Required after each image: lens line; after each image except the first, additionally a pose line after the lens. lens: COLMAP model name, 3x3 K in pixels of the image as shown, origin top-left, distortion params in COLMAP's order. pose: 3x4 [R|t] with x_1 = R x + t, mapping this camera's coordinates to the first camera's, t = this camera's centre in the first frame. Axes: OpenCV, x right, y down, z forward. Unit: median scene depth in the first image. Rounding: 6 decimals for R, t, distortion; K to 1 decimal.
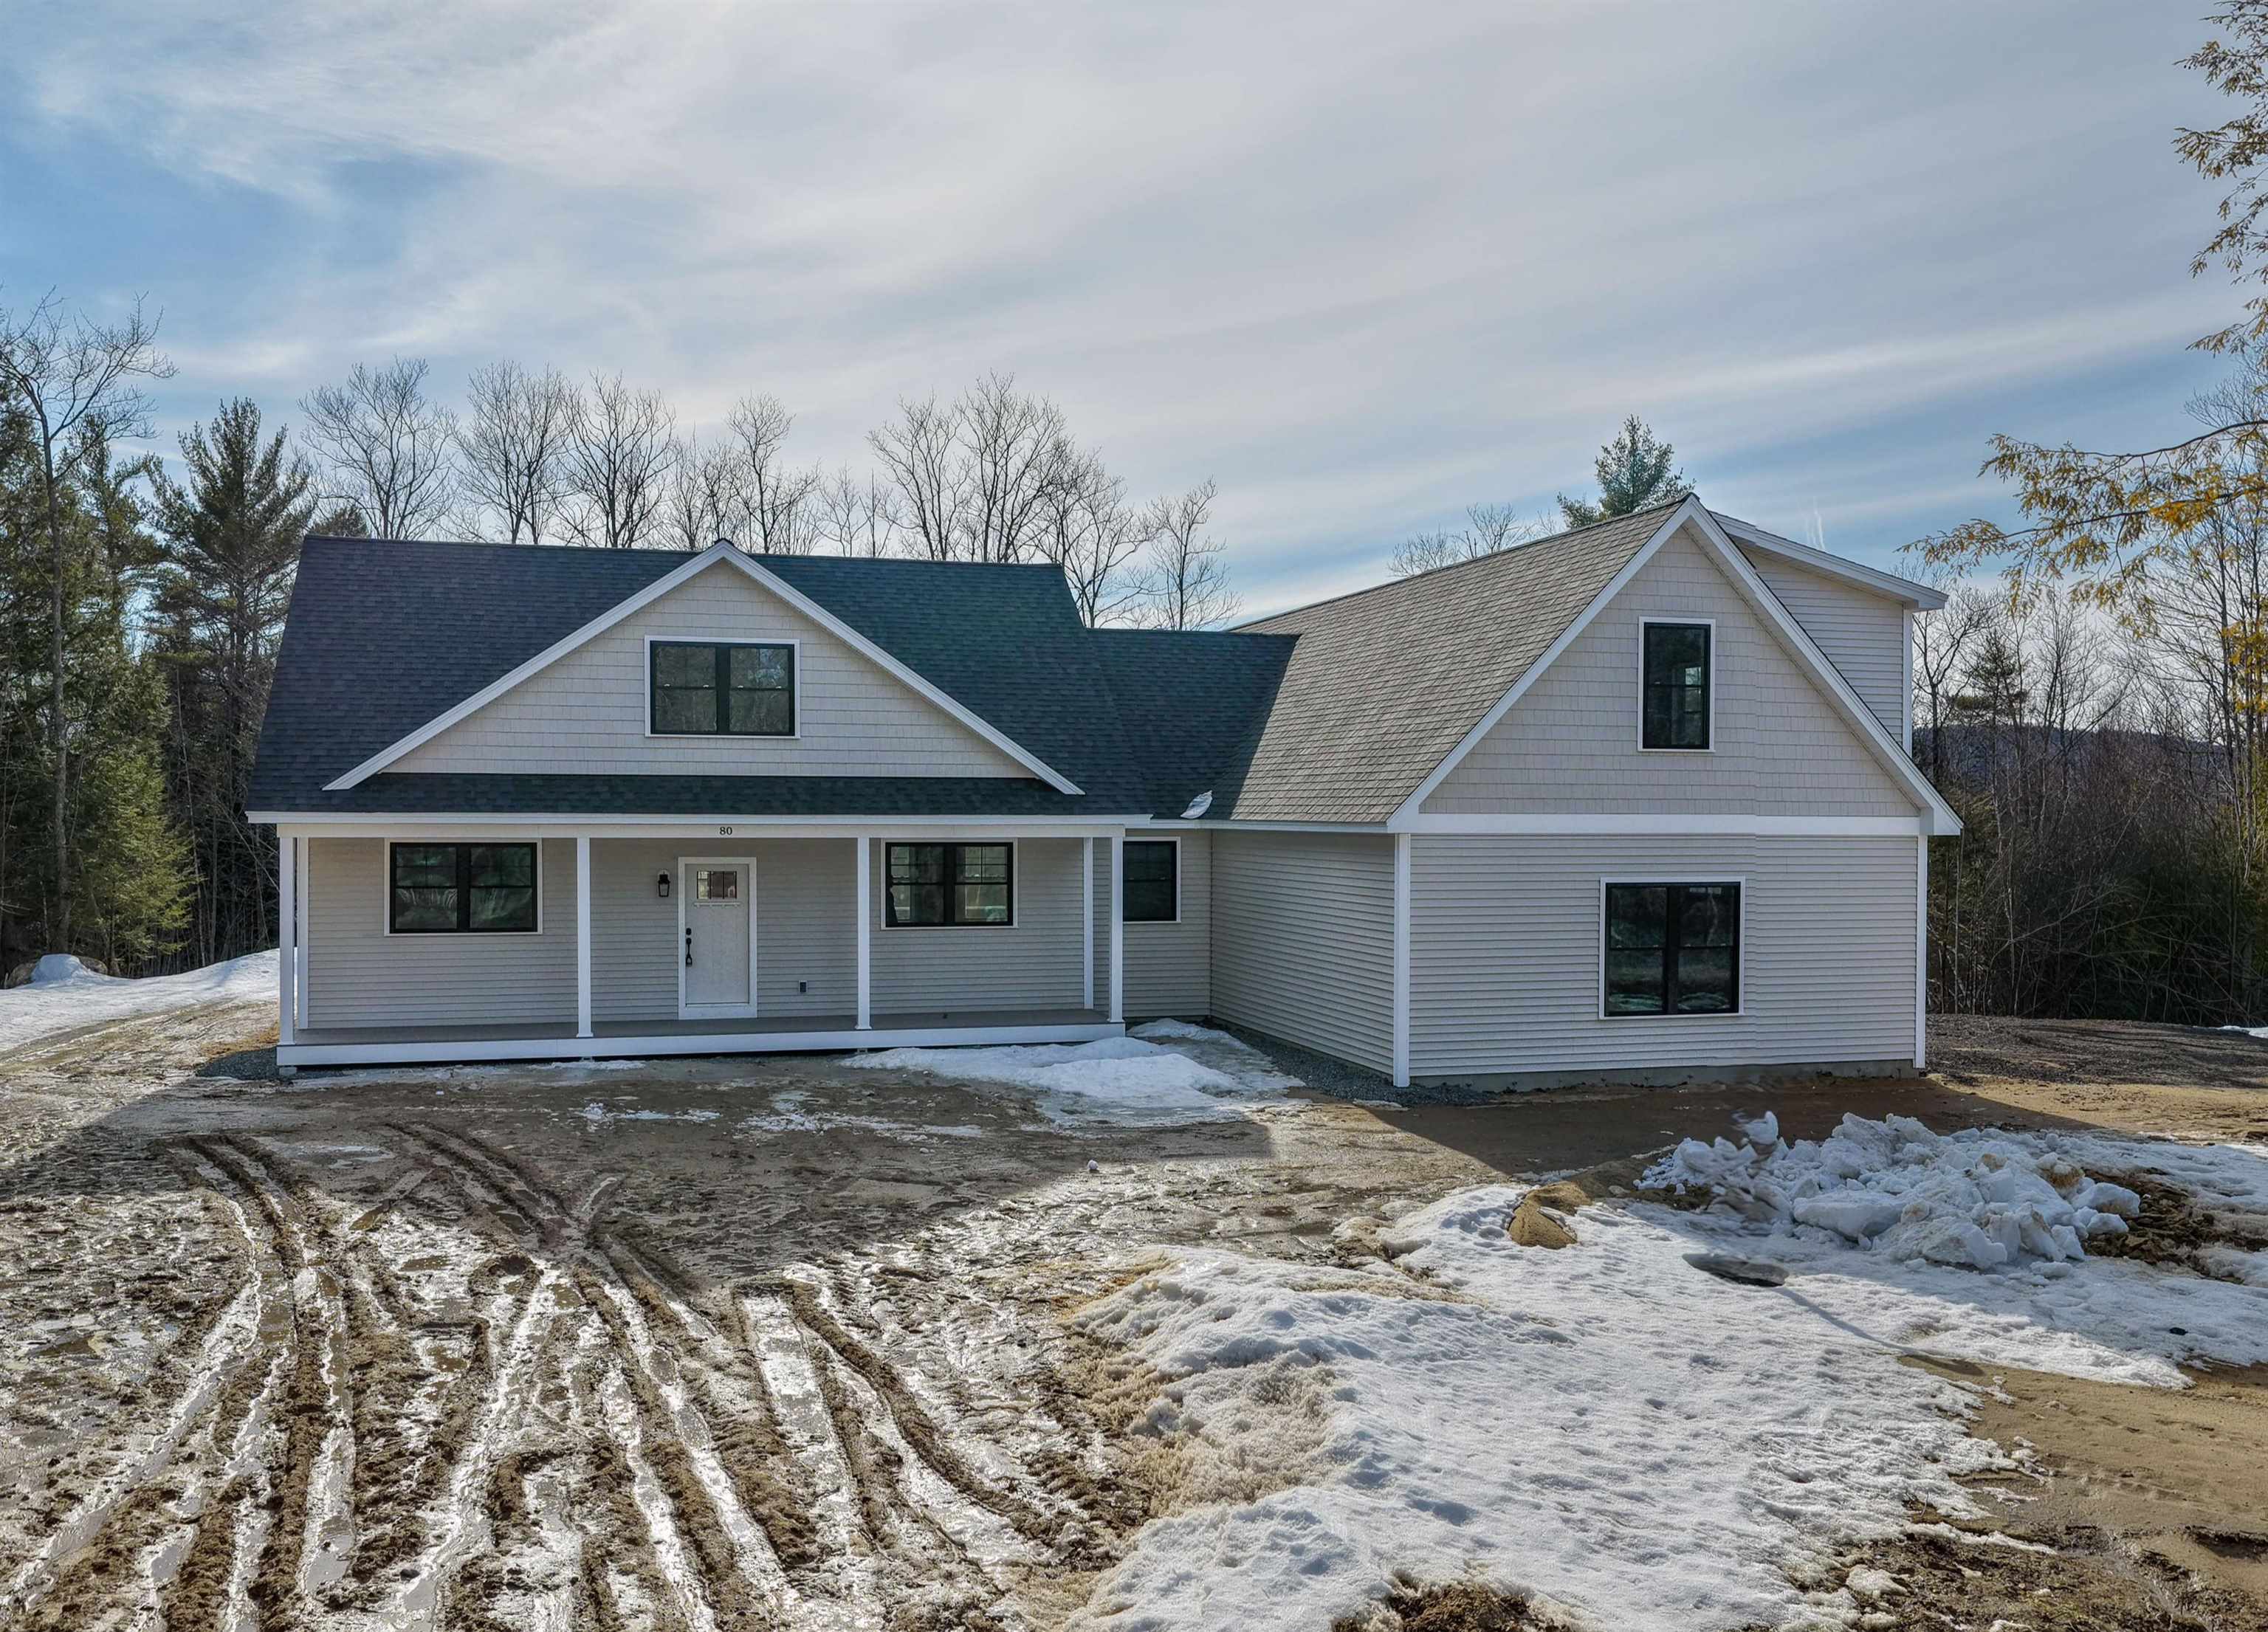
lens RADIAL K [[1932.6, 0, 1137.3], [0, 1932.6, 860.9], [0, 0, 1]] dist [0.001723, 0.001138]
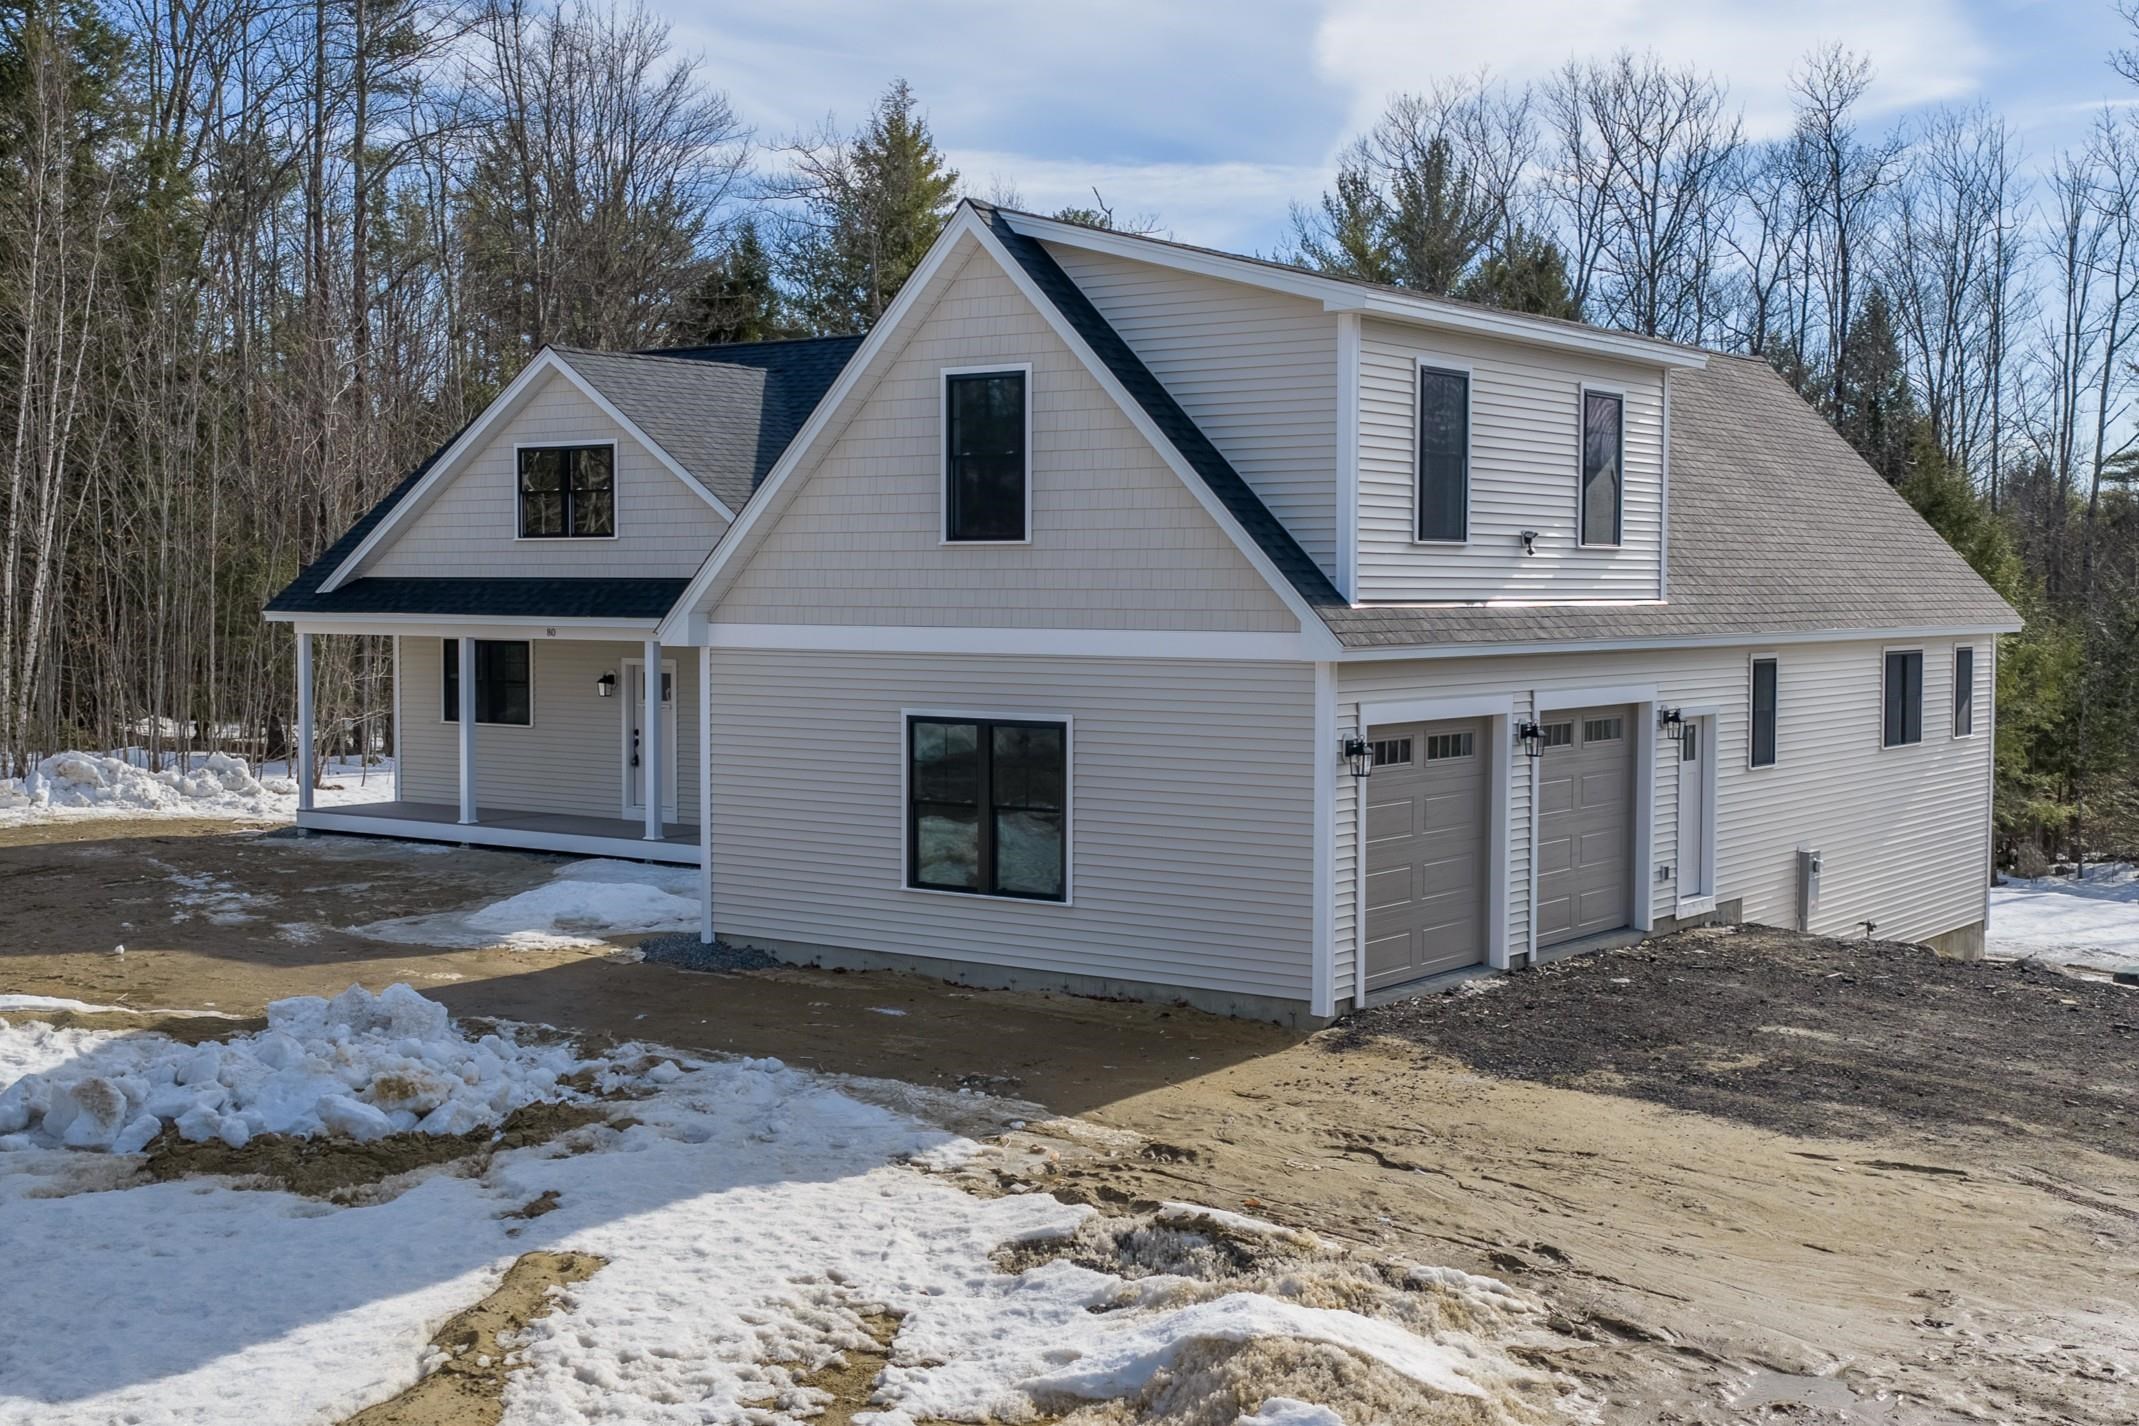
lens RADIAL K [[2540.2, 0, 1069.5], [0, 2540.2, 713.0], [0, 0, 1]] dist [0.006655, 0.014591]
pose [[0.620677, 0.037925, -0.783149, 1.064058], [-0.017457, 0.999250, 0.034554, -0.025634], [0.783872, -0.007776, 0.620874, 0.409912]]
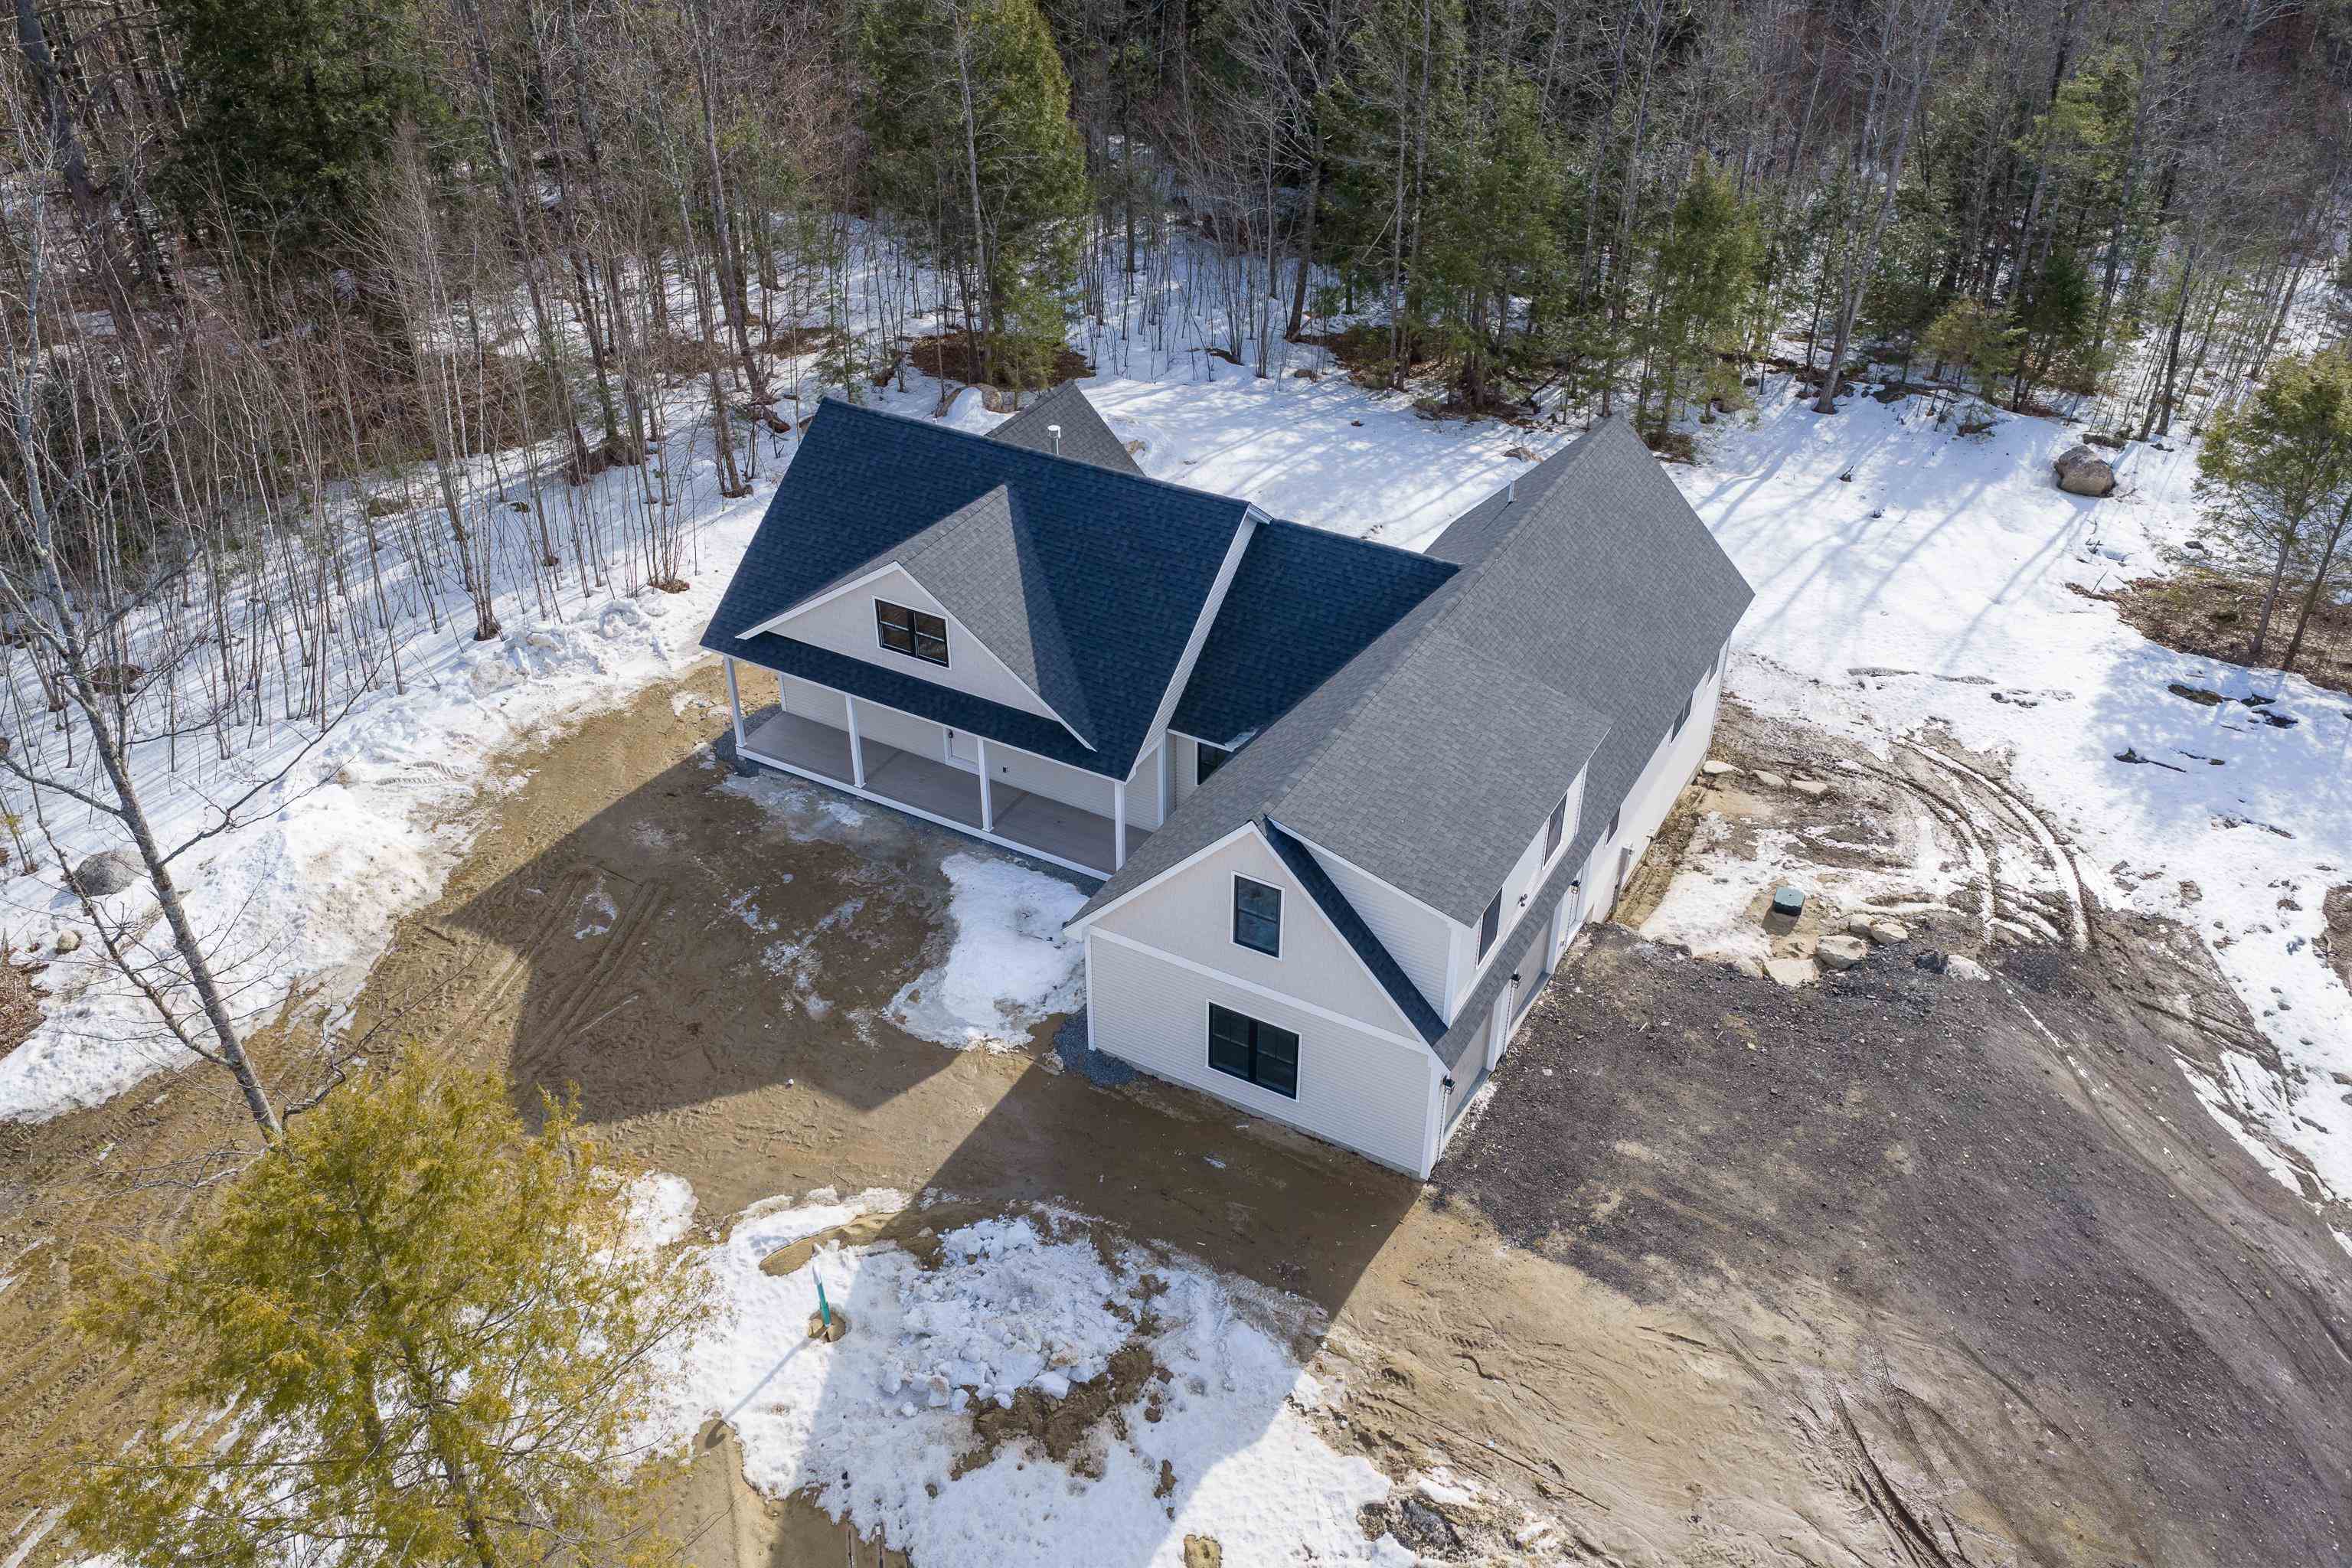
lens RADIAL K [[1967.3, 0, 1176.0], [0, 1967.3, 784.0], [0, 0, 1]] dist [0.007369, -0.008991]
pose [[0.710364, 0.393955, -0.583252, 1.049905], [-0.010259, 0.834385, 0.551087, -0.978862], [0.703760, -0.385489, 0.596758, 0.112783]]
